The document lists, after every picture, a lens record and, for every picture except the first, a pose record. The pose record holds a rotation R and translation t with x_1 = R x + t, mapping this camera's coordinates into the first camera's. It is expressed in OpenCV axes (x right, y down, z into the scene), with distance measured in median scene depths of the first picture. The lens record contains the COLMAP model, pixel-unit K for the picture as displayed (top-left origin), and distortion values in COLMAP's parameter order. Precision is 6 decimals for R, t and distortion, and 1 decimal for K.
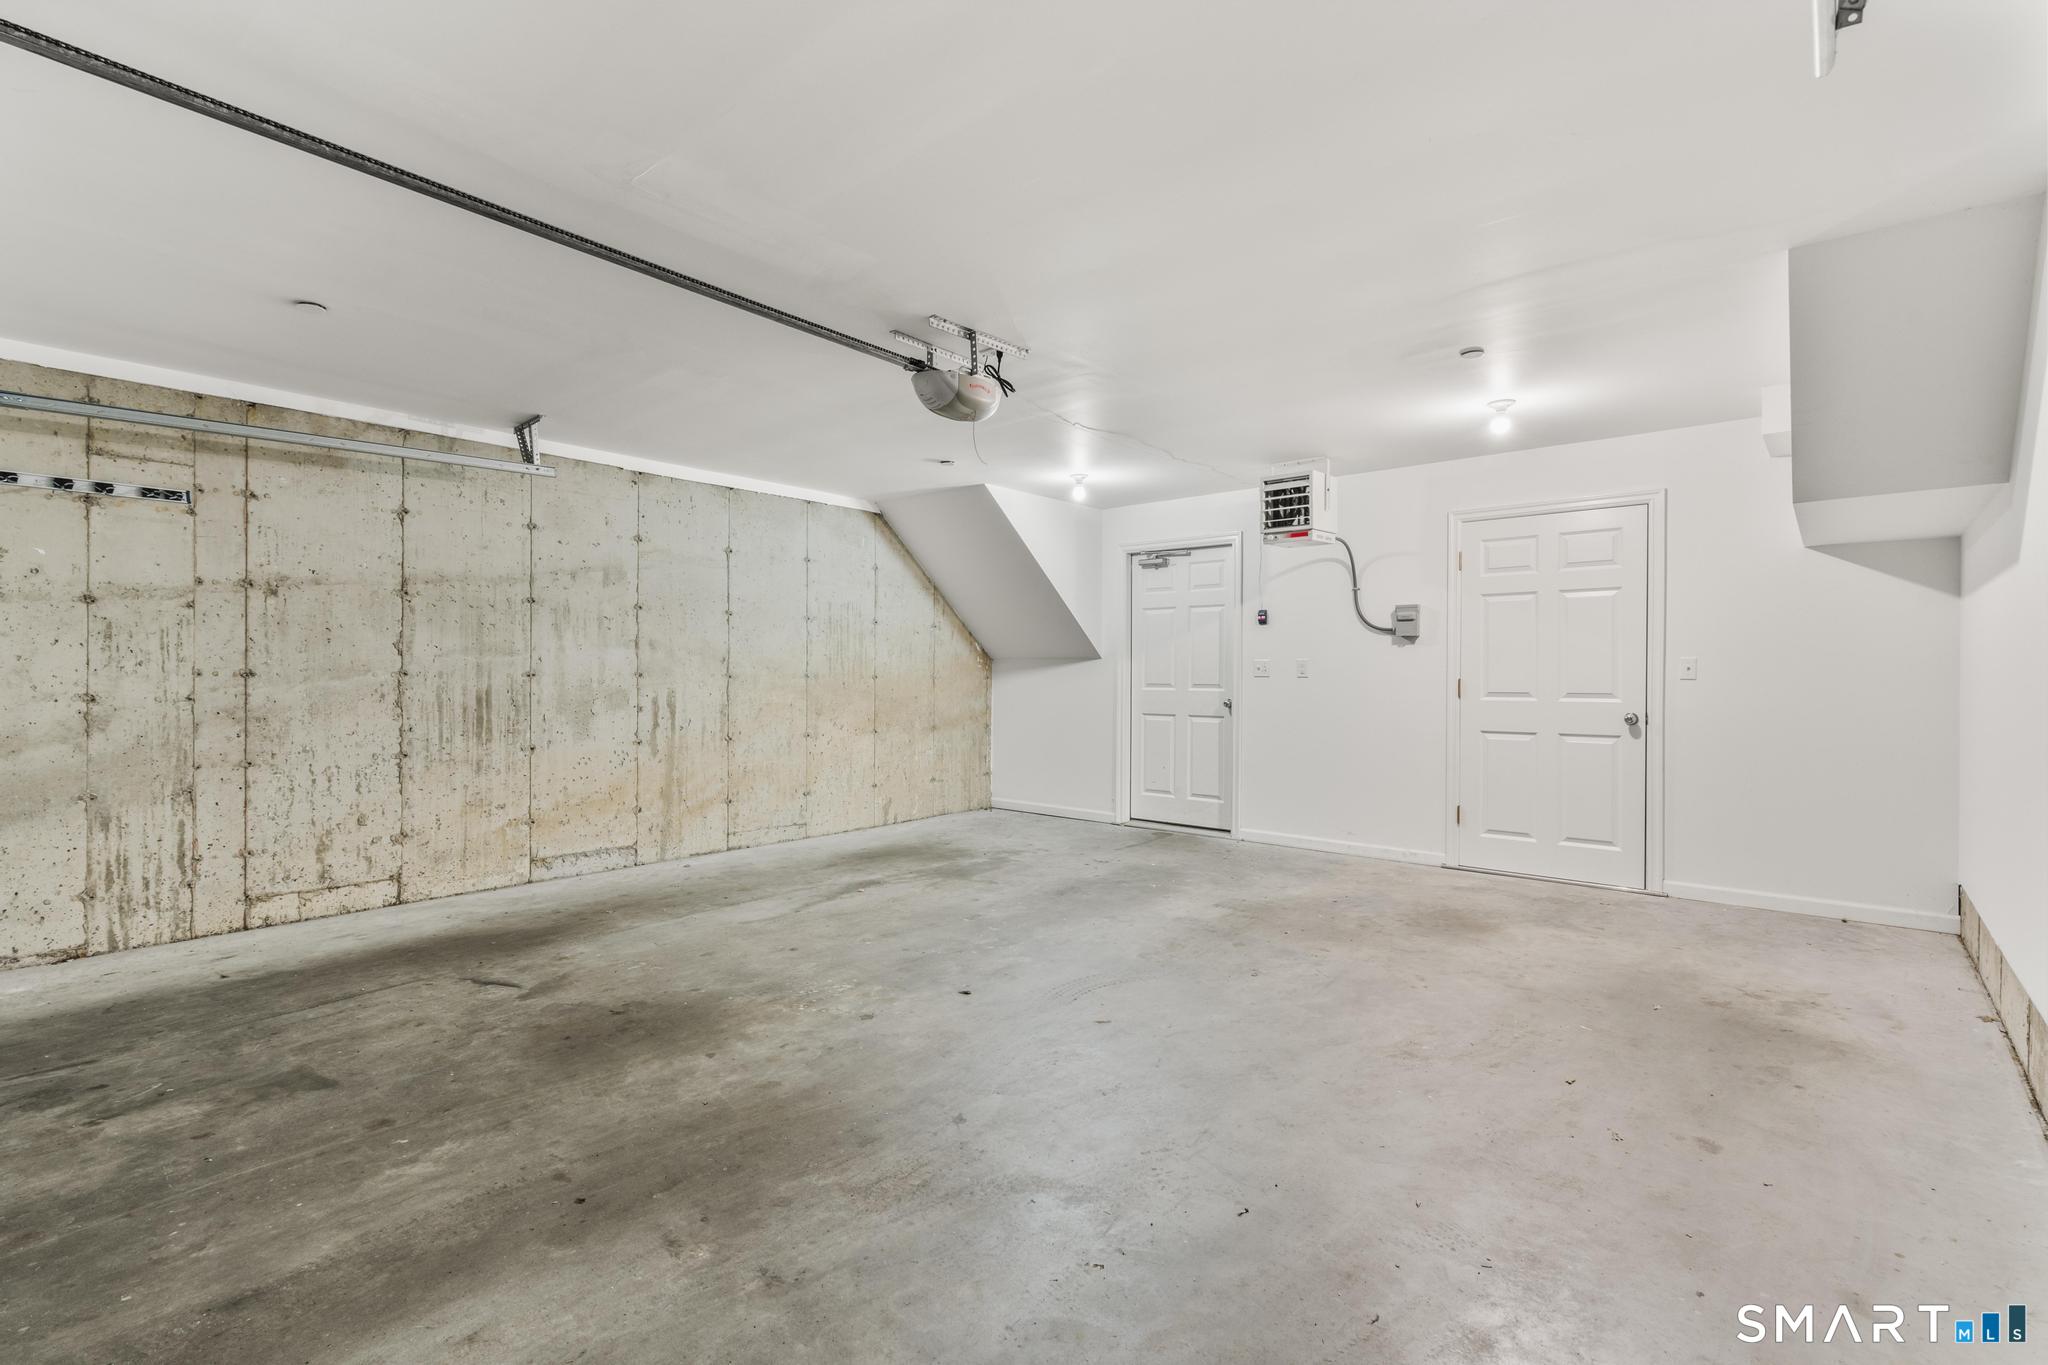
lens RADIAL K [[942.1, 0, 1026.2], [0, 942.1, 678.6], [0, 0, 1]] dist [-0.003126, 0.004154]
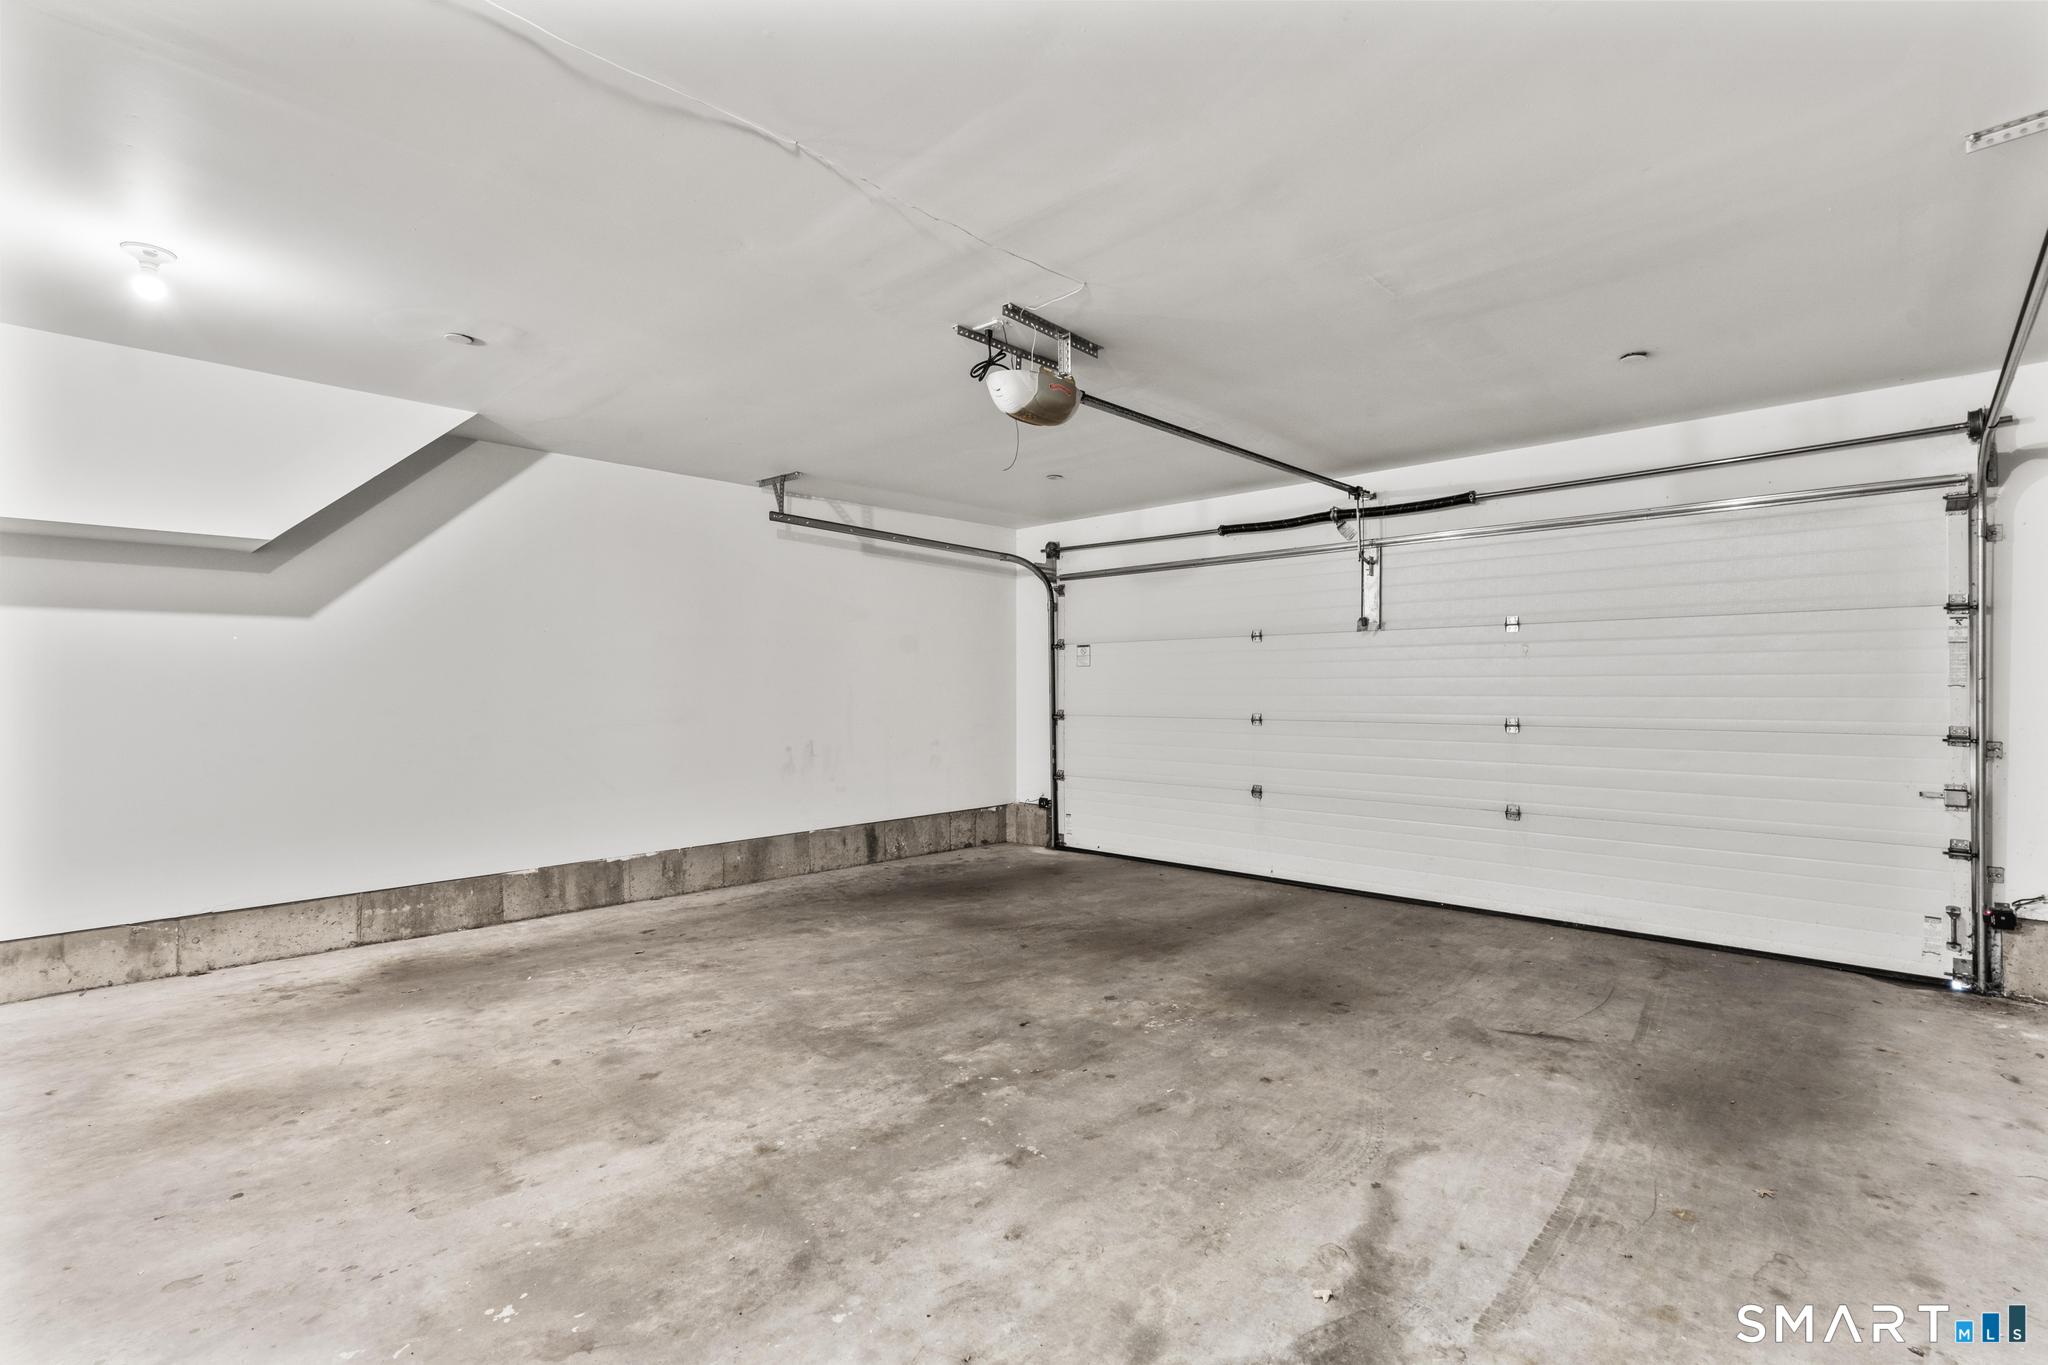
lens RADIAL K [[942.1, 0, 1026.2], [0, 942.1, 678.6], [0, 0, 1]] dist [-0.003126, 0.004154]
pose [[-0.999063, -0.001298, 0.043264, -0.107214], [-0.001482, 0.999990, -0.004230, -0.020826], [-0.043258, -0.004290, -0.999055, 1.979897]]
